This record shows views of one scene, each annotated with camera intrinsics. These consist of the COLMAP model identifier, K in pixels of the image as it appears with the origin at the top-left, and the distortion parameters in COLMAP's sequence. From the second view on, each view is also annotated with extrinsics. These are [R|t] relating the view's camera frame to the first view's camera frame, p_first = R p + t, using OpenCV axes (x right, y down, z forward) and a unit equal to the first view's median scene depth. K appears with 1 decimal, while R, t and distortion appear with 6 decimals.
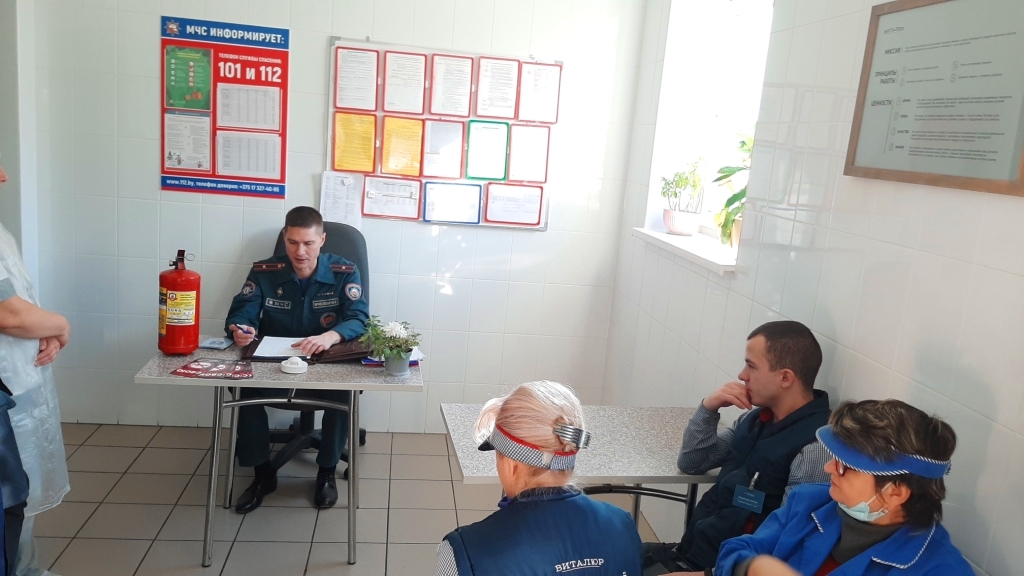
lens RADIAL K [[792.0, 0, 512.0], [0, 792.0, 288.0], [0, 0, 1]] dist [0.128492, -0.291061]
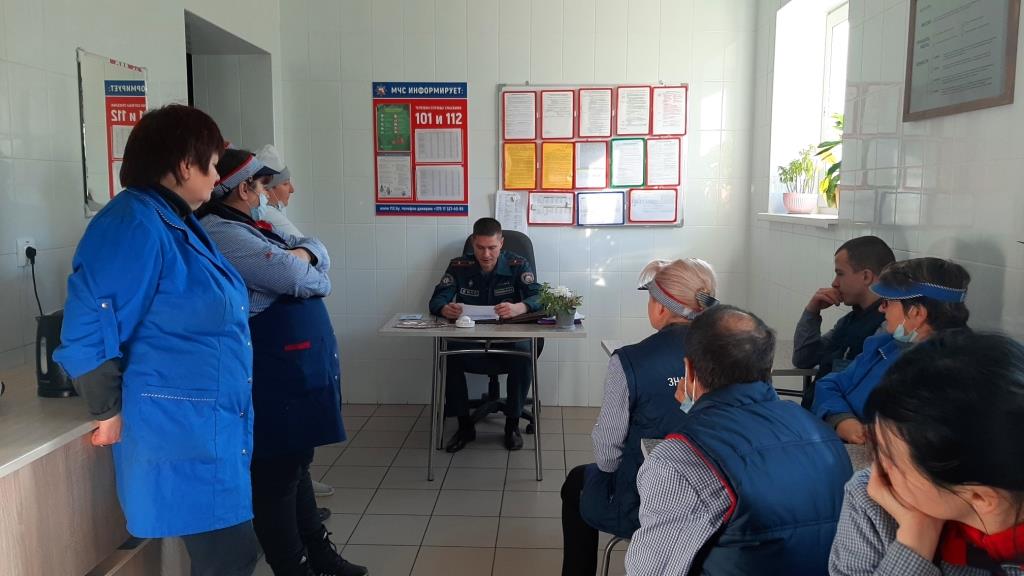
lens RADIAL K [[792.0, 0, 512.0], [0, 792.0, 288.0], [0, 0, 1]] dist [0.128492, -0.291061]
pose [[0.980713, -0.062470, -0.185204, 0.008681], [0.049213, 0.995943, -0.075336, 0.101894], [0.189159, 0.064769, 0.979808, -0.208806]]
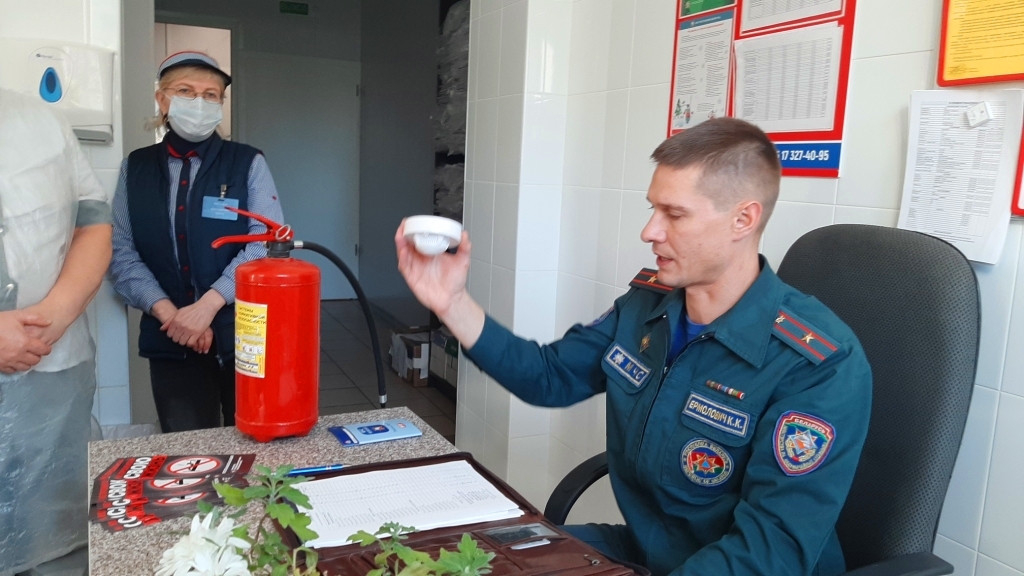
lens RADIAL K [[792.0, 0, 512.0], [0, 792.0, 288.0], [0, 0, 1]] dist [0.128492, -0.291061]
pose [[0.316351, 0.065178, -0.946400, 0.057371], [-0.191317, 0.981522, 0.003645, -0.025458], [0.929150, 0.179909, 0.322975, 0.736661]]
